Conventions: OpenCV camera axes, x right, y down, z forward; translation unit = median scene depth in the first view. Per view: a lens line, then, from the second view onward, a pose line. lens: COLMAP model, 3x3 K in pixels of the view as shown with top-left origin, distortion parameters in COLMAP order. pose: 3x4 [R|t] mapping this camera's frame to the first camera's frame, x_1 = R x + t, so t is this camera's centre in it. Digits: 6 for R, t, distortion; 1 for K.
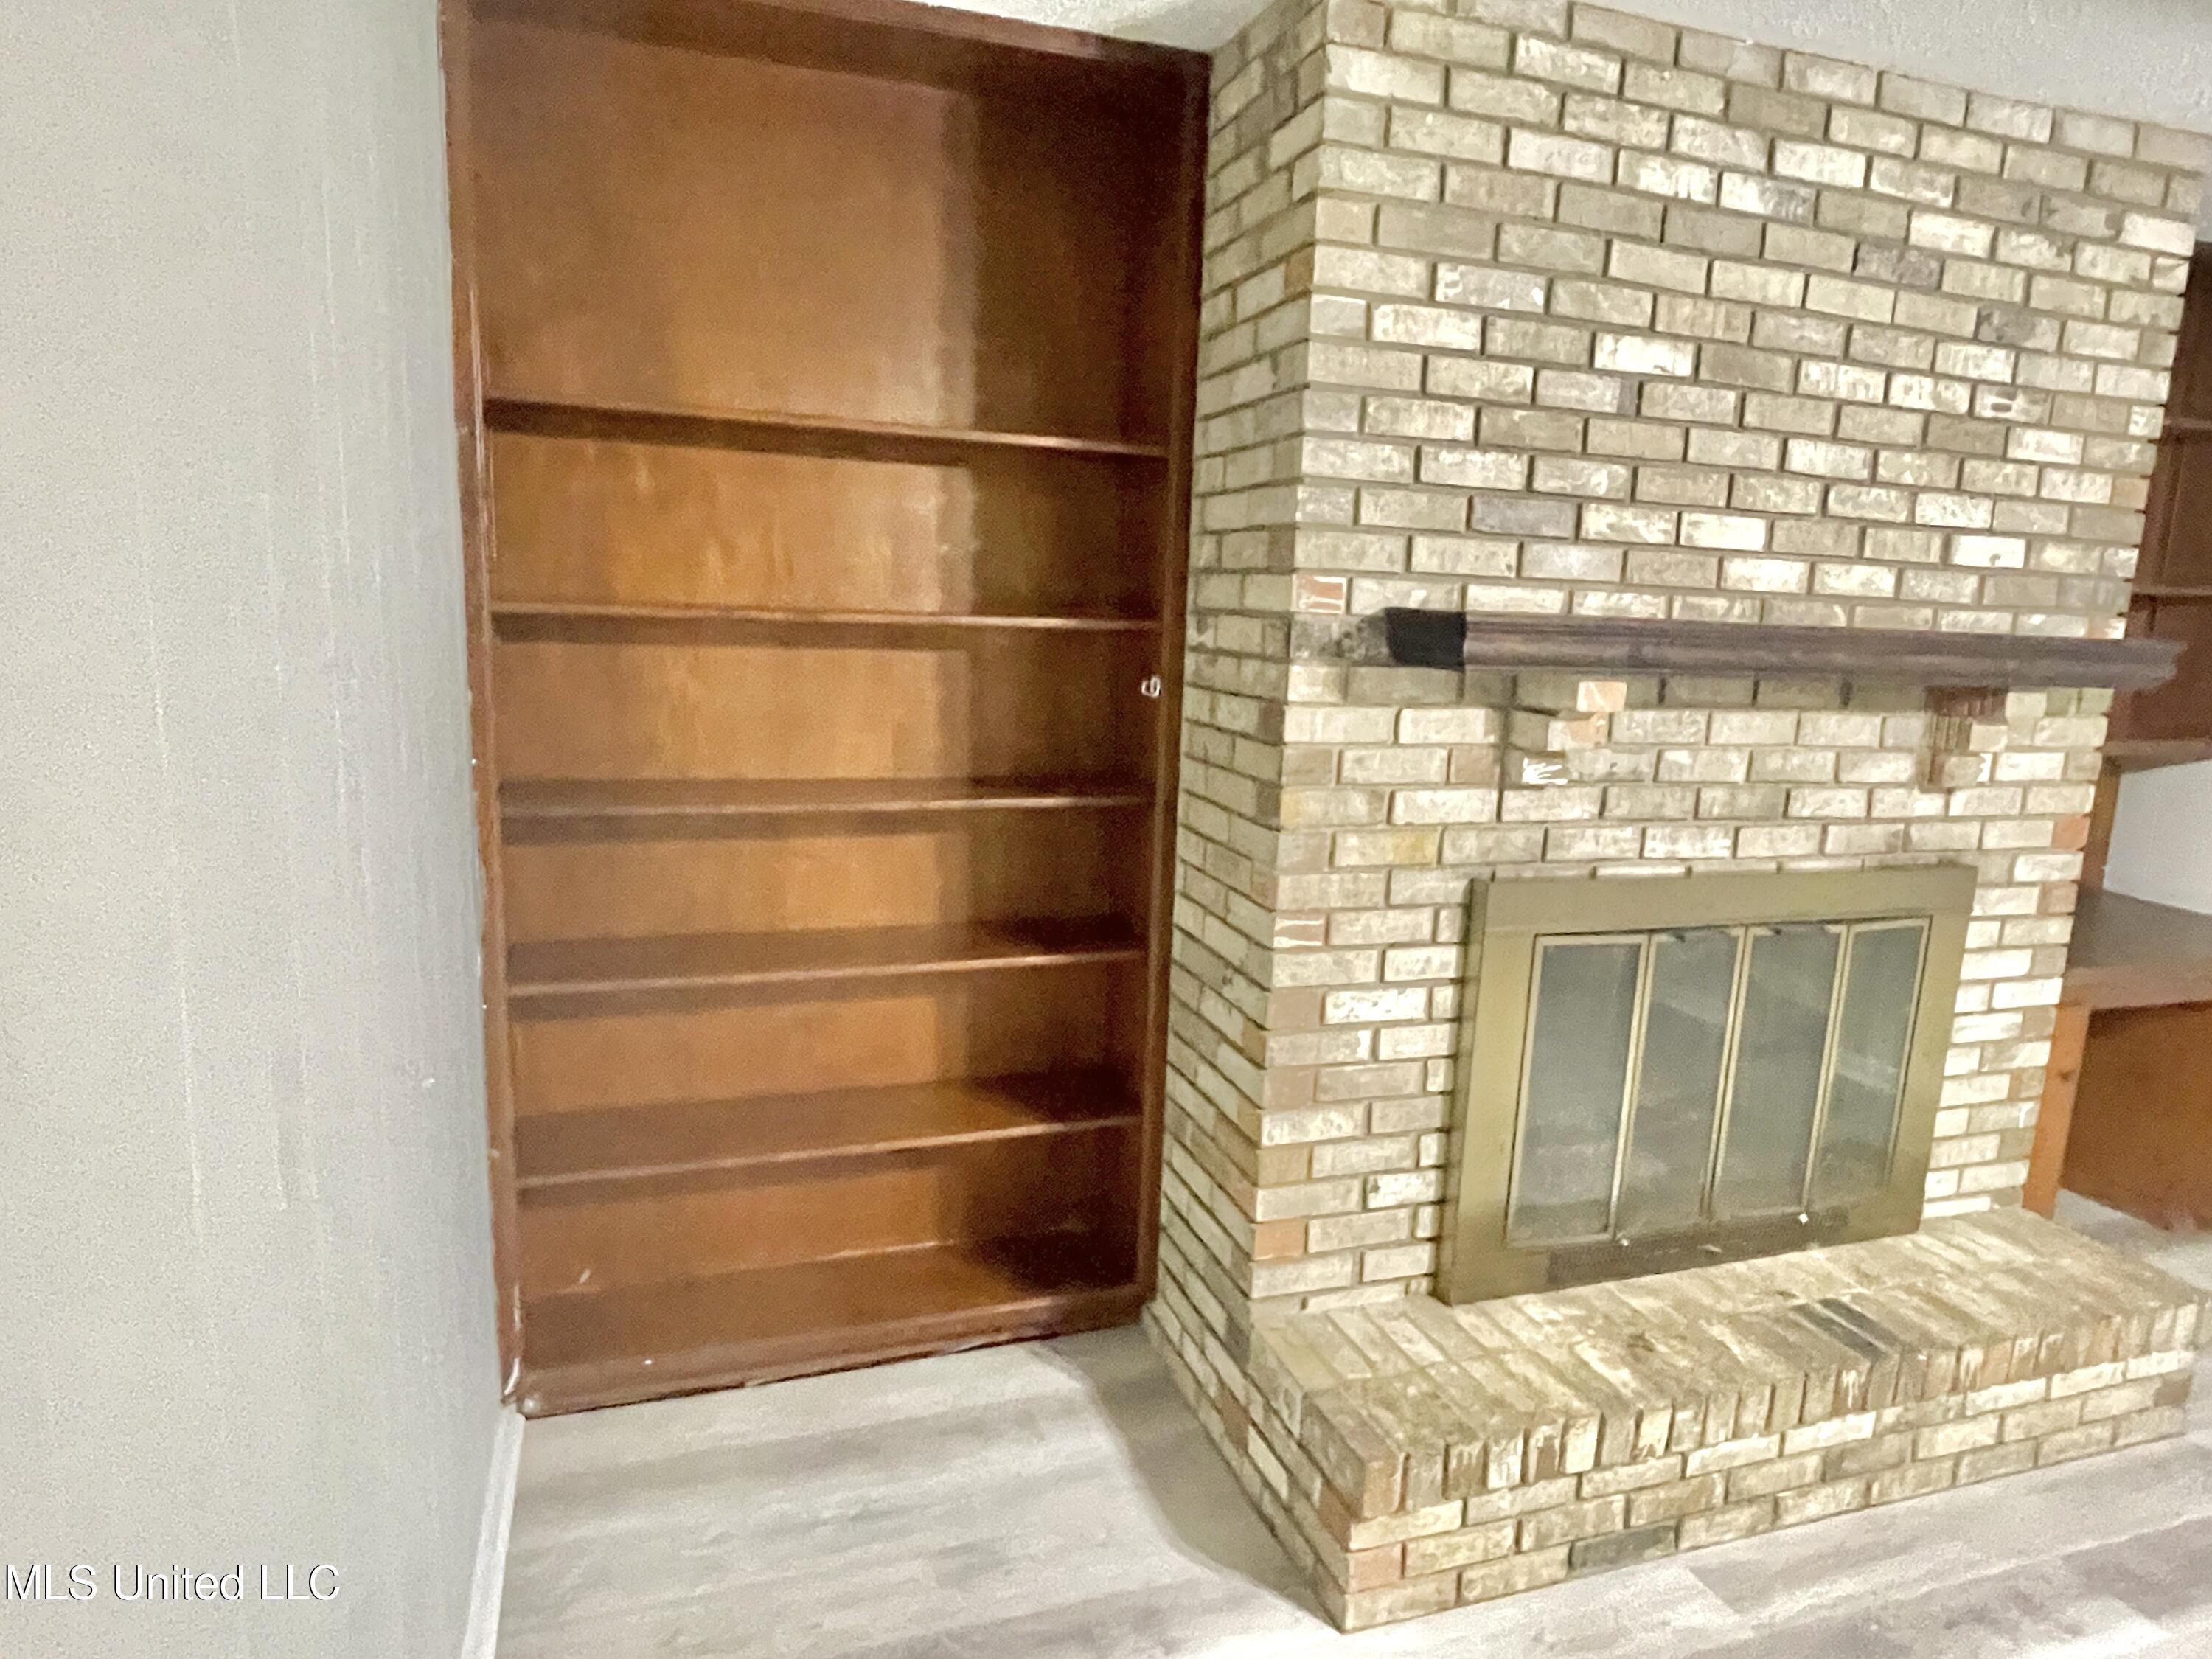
lens RADIAL K [[1370.4, 0, 1106.7], [0, 1370.4, 833.9], [0, 0, 1]] dist [-0.007052, 0.012003]
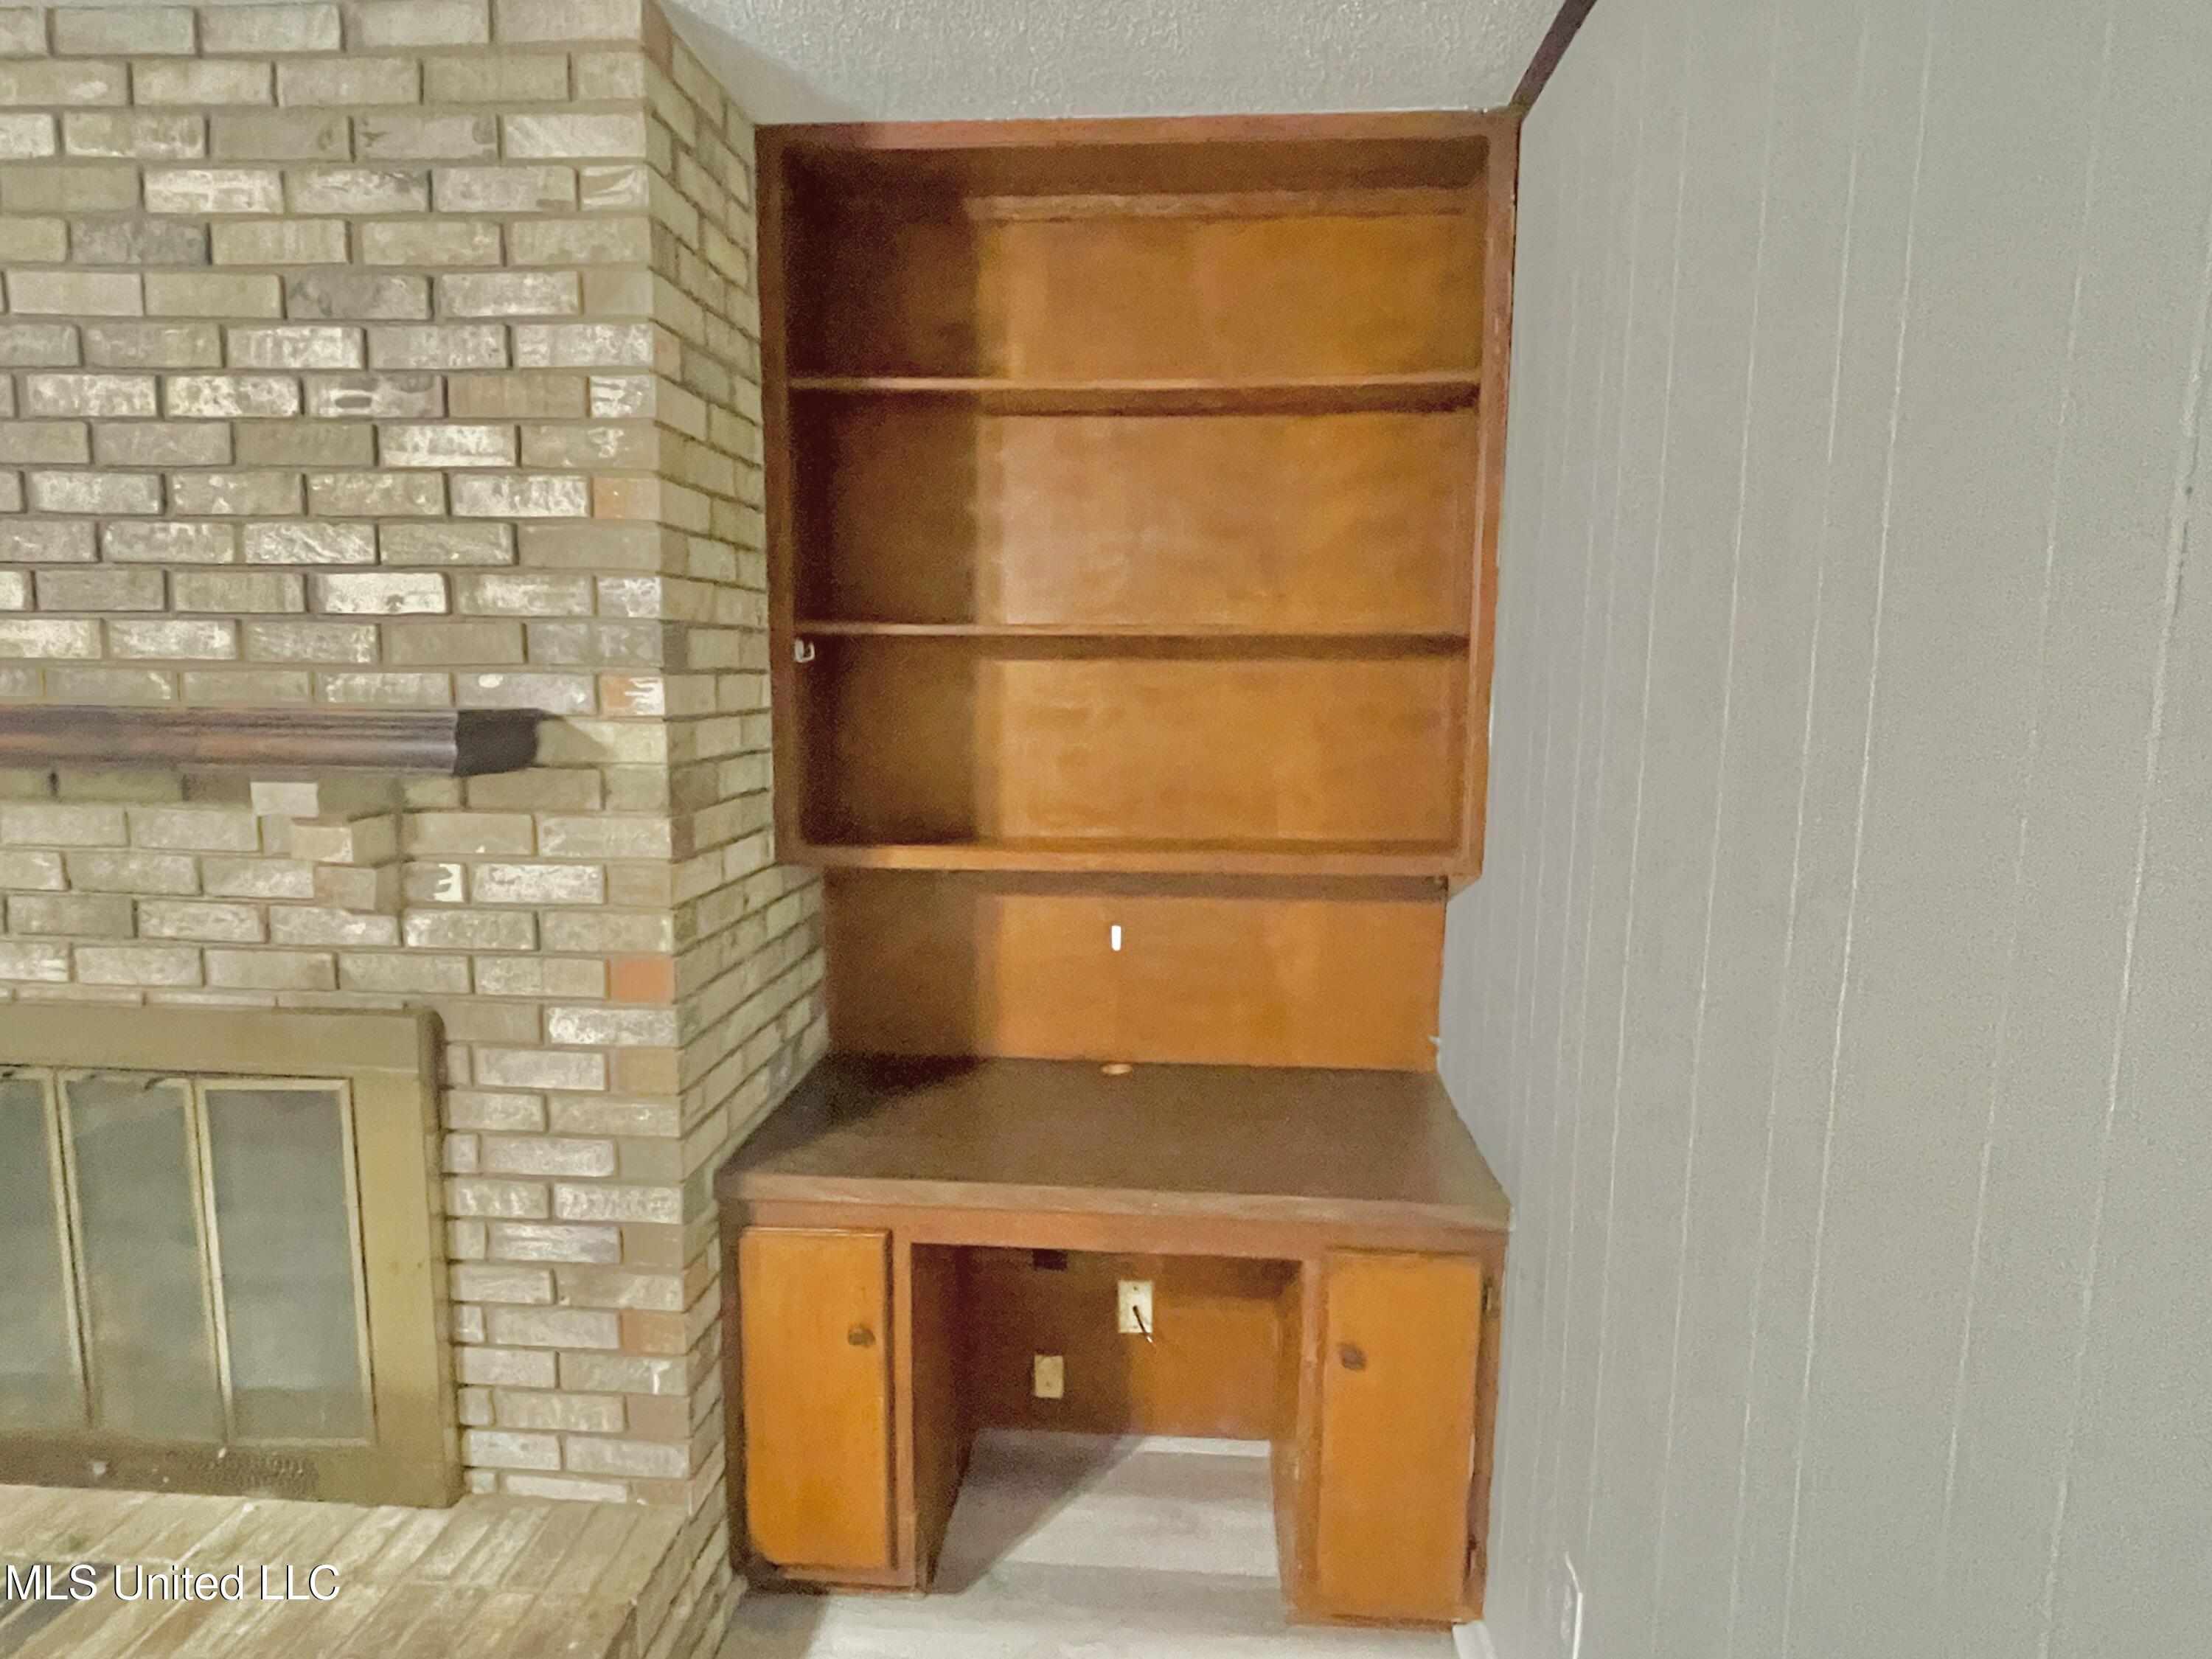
lens RADIAL K [[1370.4, 0, 1087.5], [0, 1370.4, 870.4], [0, 0, 1]] dist [-0.007052, 0.012003]
pose [[0.908891, 0.021912, -0.416458, 1.346650], [-0.043980, 0.998086, -0.043470, -0.040918], [0.414708, 0.057825, 0.908115, 0.504923]]
